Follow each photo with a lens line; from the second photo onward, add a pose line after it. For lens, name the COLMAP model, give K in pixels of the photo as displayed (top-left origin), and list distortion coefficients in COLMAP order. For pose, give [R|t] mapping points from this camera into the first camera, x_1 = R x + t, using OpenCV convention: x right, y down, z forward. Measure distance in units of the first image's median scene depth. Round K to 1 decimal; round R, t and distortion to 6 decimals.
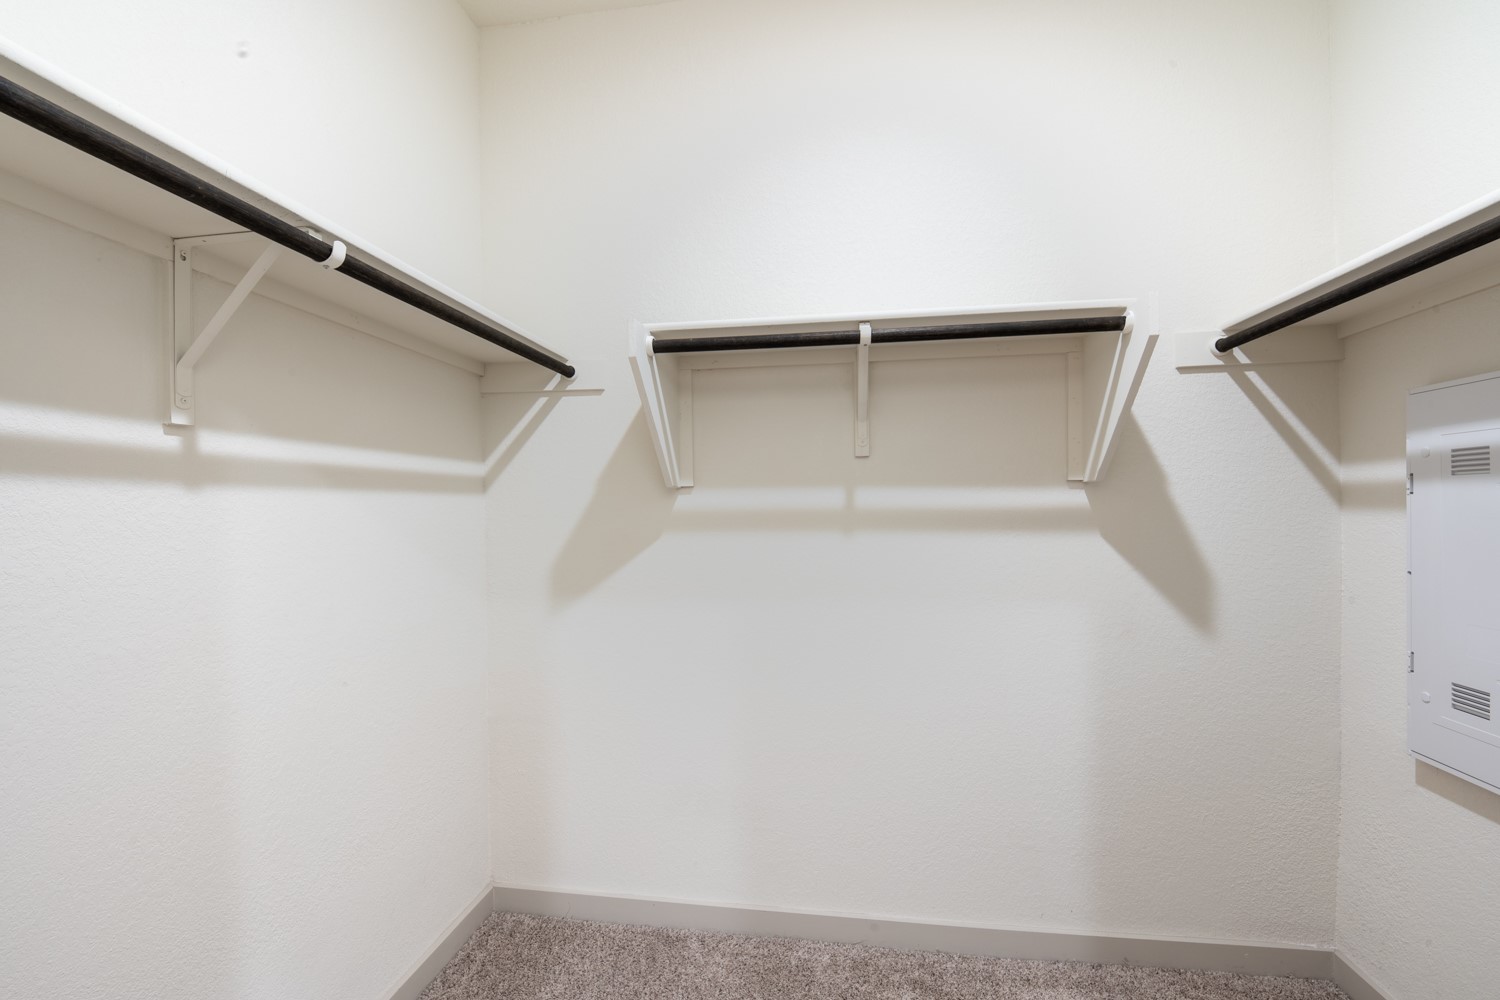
lens RADIAL K [[628.6, 0, 750.1], [0, 628.6, 493.4], [0, 0, 1]] dist [-0.003830, -0.000723]
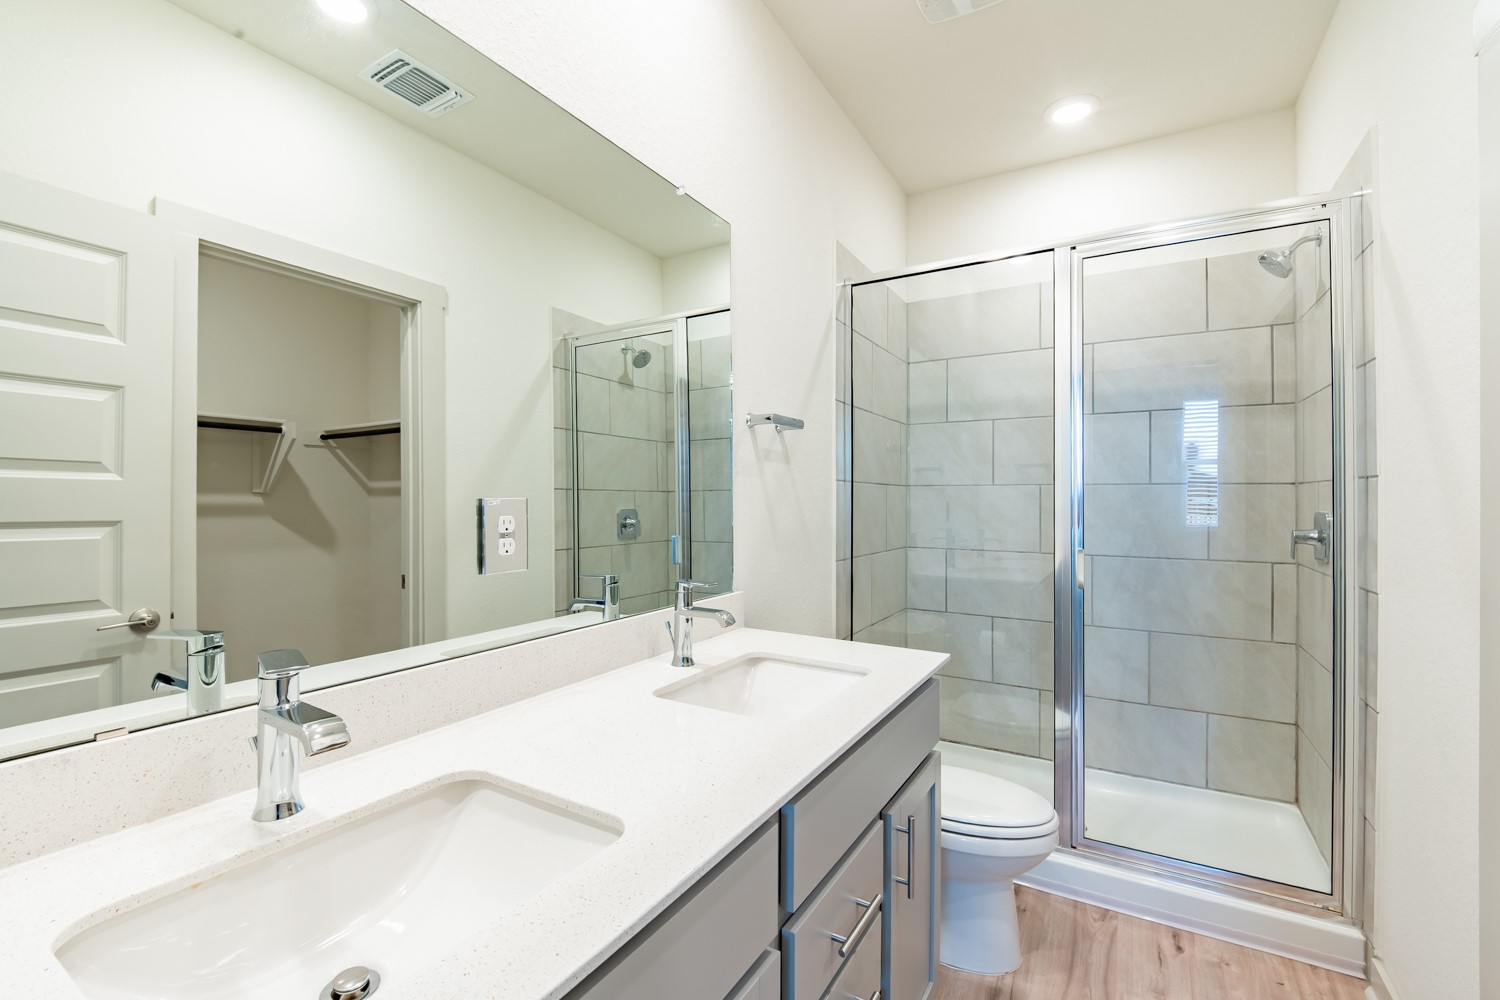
lens RADIAL K [[628.6, 0, 750.1], [0, 628.6, 493.4], [0, 0, 1]] dist [-0.003830, -0.000723]
pose [[0.392875, 0.001159, 0.919591, -0.855176], [0.004741, 0.999983, -0.003286, -0.000295], [-0.919579, 0.005650, 0.392863, -1.499644]]
